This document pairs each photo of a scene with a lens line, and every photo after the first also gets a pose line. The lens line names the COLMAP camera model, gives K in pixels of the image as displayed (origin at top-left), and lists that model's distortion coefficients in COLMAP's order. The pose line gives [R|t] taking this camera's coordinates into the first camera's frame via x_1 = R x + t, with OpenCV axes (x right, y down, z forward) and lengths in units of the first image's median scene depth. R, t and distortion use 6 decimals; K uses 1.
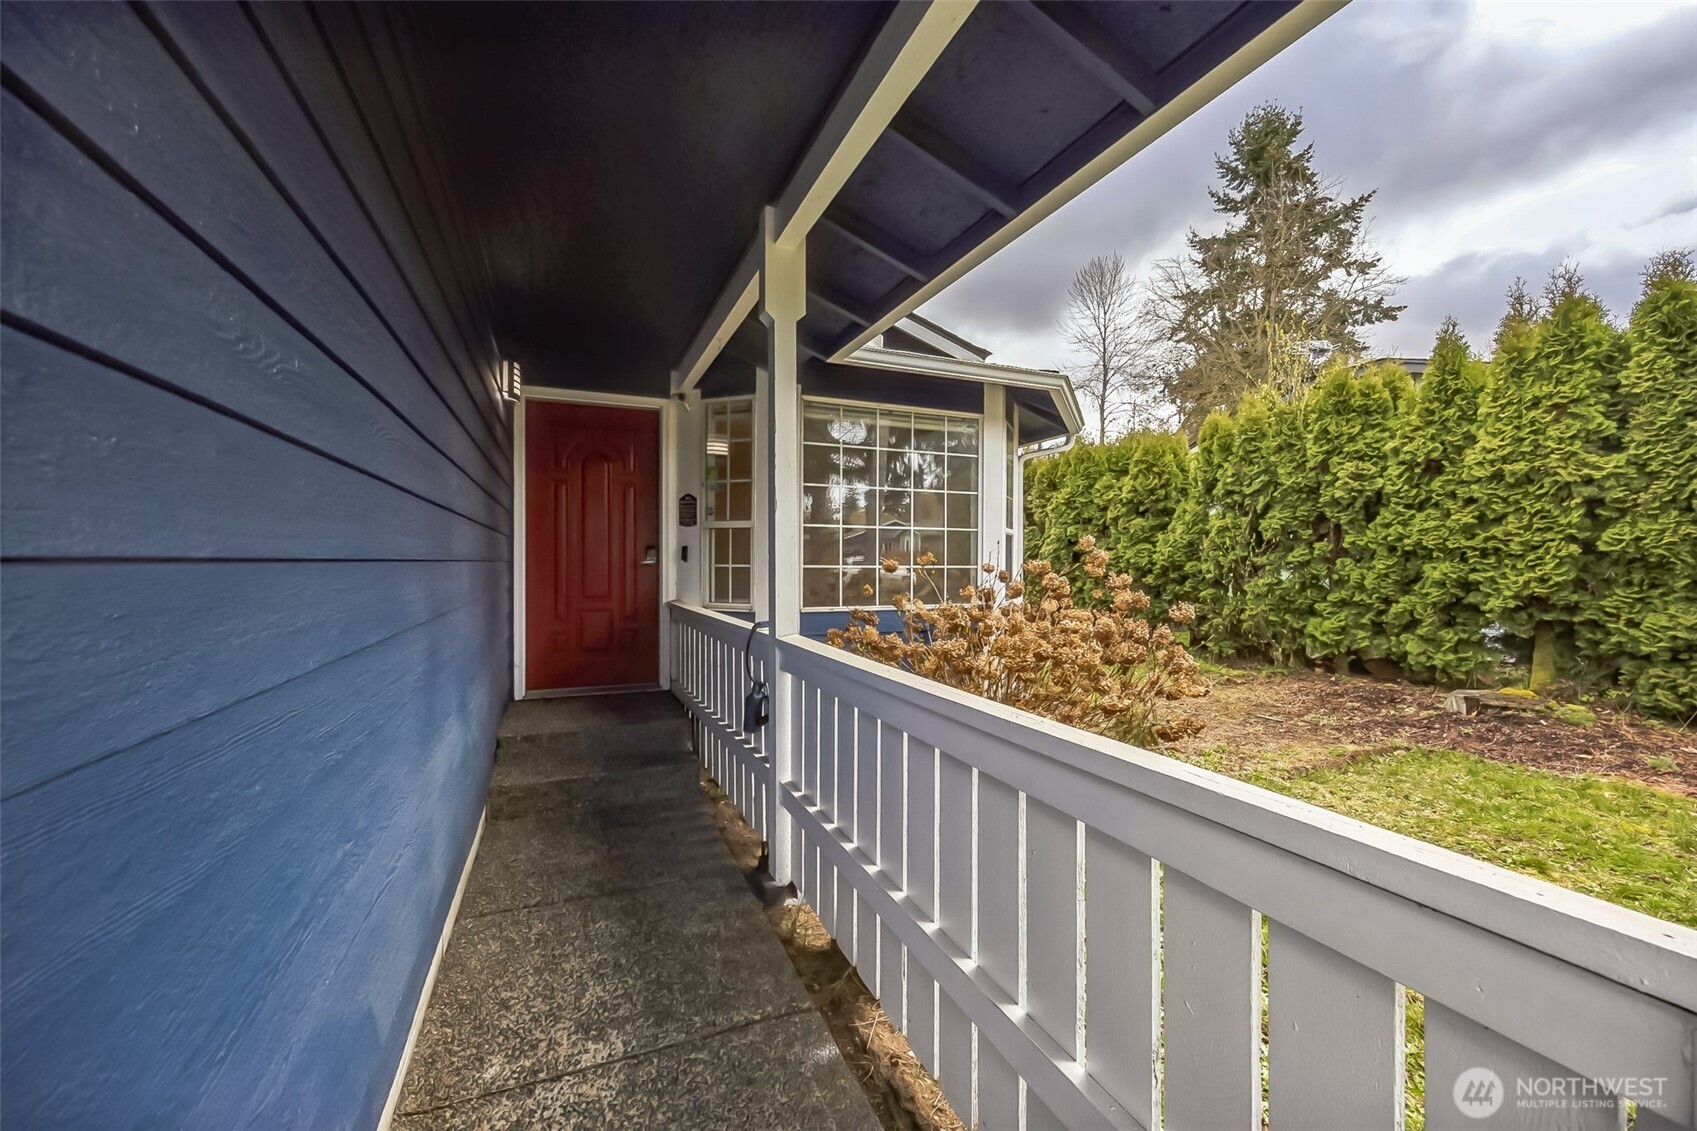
lens RADIAL K [[670.7, 0, 847.0], [0, 670.7, 563.2], [0, 0, 1]] dist [-0.003132, 0.000206]
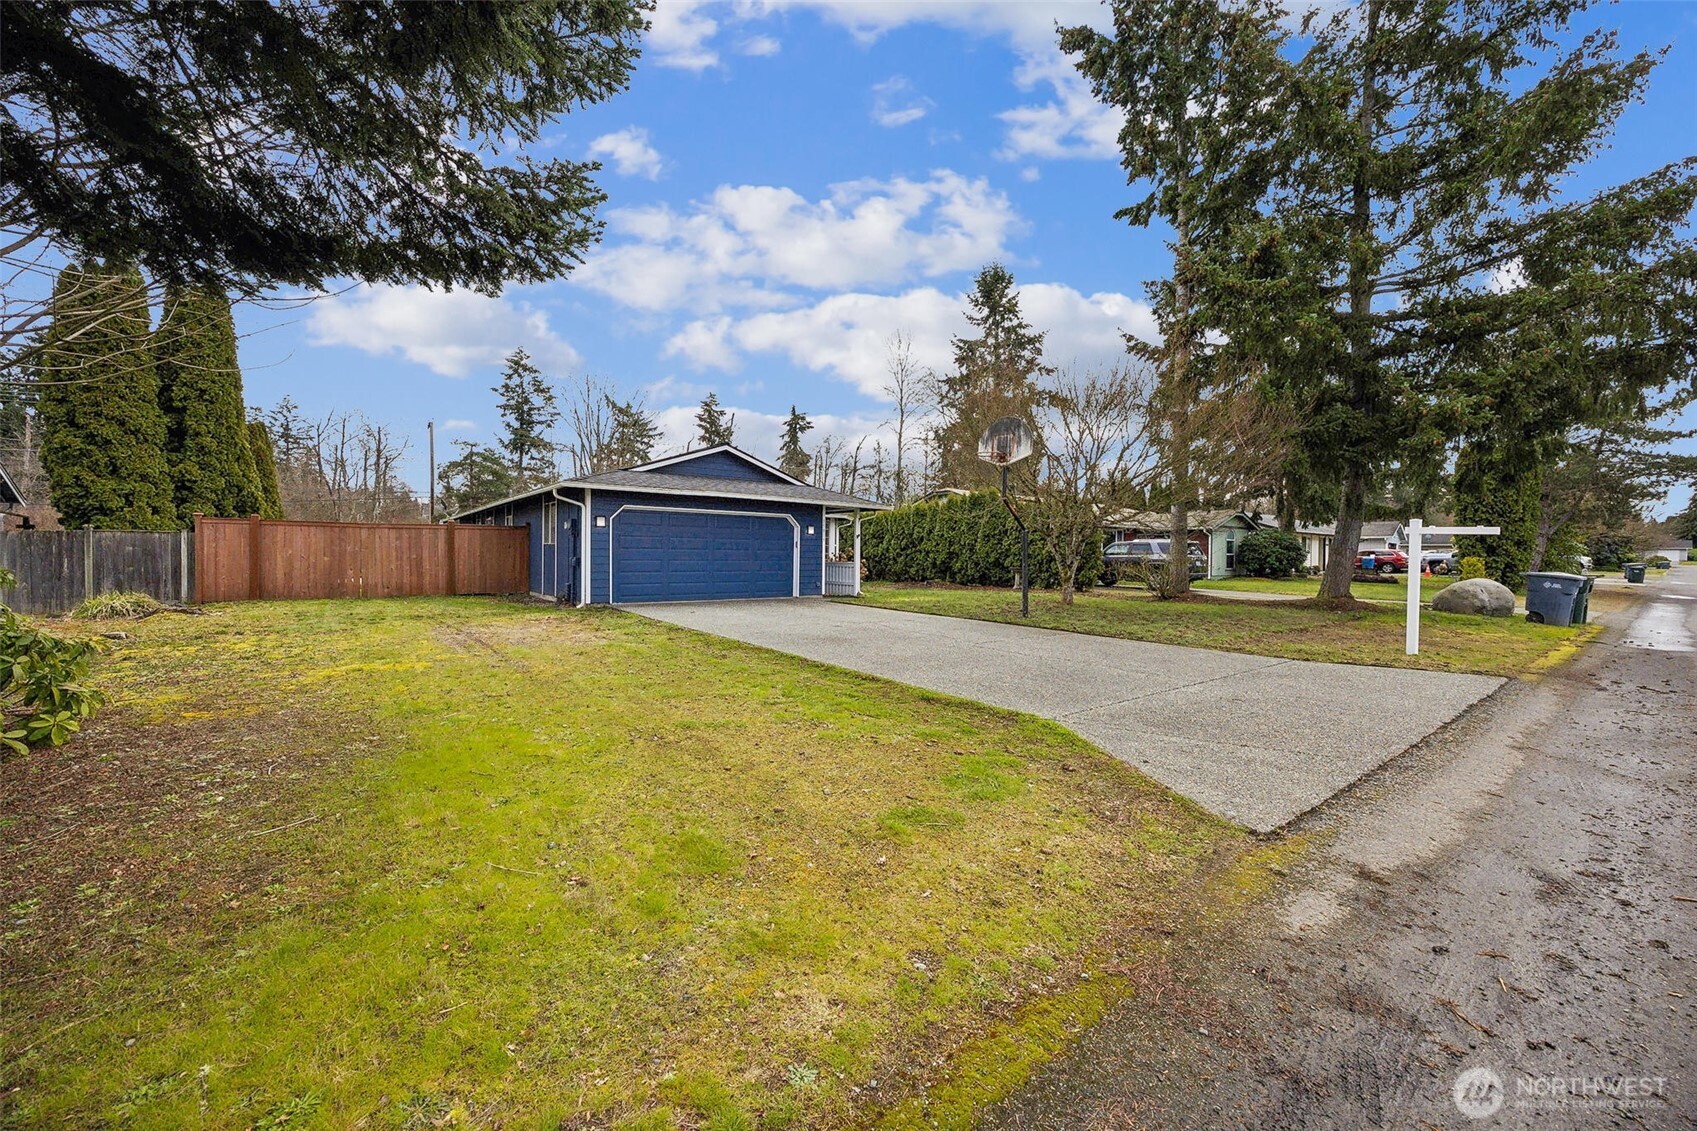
lens RADIAL K [[670.7, 0, 849.2], [0, 670.7, 562.3], [0, 0, 1]] dist [-0.003132, 0.000206]
pose [[0.965883, 0.000108, 0.258979, -0.107640], [-0.002990, 0.999938, 0.010737, 0.001450], [-0.258962, -0.011145, 0.965823, -0.436060]]
